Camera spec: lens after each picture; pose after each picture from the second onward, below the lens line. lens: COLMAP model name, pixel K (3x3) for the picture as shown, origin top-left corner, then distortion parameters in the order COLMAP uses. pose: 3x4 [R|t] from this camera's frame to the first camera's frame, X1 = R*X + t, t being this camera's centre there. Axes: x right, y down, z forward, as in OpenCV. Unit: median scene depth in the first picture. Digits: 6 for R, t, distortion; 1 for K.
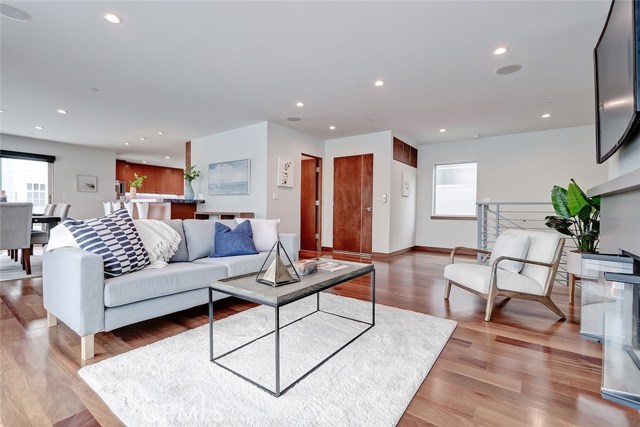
lens RADIAL K [[301.2, 0, 313.5], [0, 301.2, 210.5], [0, 0, 1]] dist [0.006425, -0.001044]
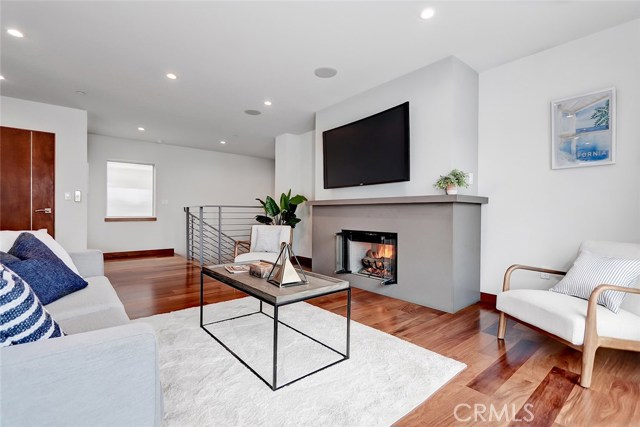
lens RADIAL K [[301.2, 0, 317.7], [0, 301.2, 212.5], [0, 0, 1]] dist [0.006425, -0.001044]
pose [[0.214681, -0.008503, 0.976647, -0.377197], [0.000948, 0.999963, 0.008498, -0.005298], [-0.976684, -0.000899, 0.214681, 0.228119]]
